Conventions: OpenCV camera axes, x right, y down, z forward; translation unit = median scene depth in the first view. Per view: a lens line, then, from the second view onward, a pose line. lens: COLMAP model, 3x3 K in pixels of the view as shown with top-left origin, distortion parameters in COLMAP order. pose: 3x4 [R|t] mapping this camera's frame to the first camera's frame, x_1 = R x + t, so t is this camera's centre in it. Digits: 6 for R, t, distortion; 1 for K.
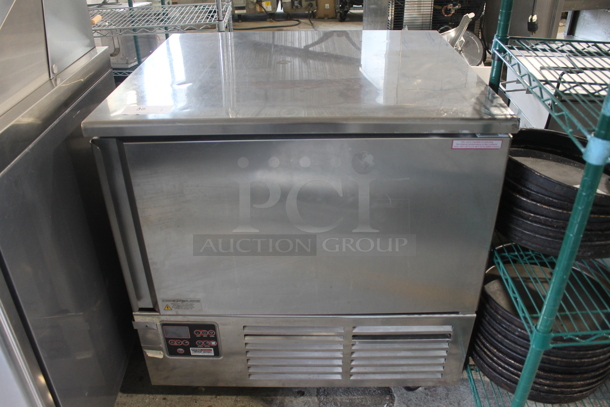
lens RADIAL K [[510.5, 0, 308.0], [0, 510.5, 201.8], [0, 0, 1]] dist [-0.087472, 0.031111]
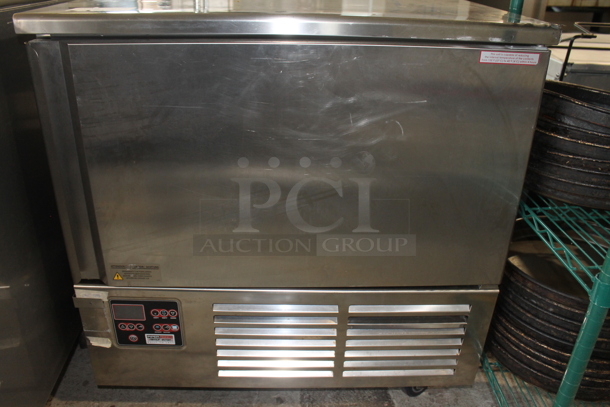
lens RADIAL K [[510.5, 0, 300.6], [0, 510.5, 206.1], [0, 0, 1]] dist [-0.087472, 0.031111]
pose [[0.998810, 0.013113, 0.046980, -0.029123], [-0.009472, 0.996994, -0.076902, 0.151023], [-0.047847, 0.076365, 0.995931, 0.184581]]
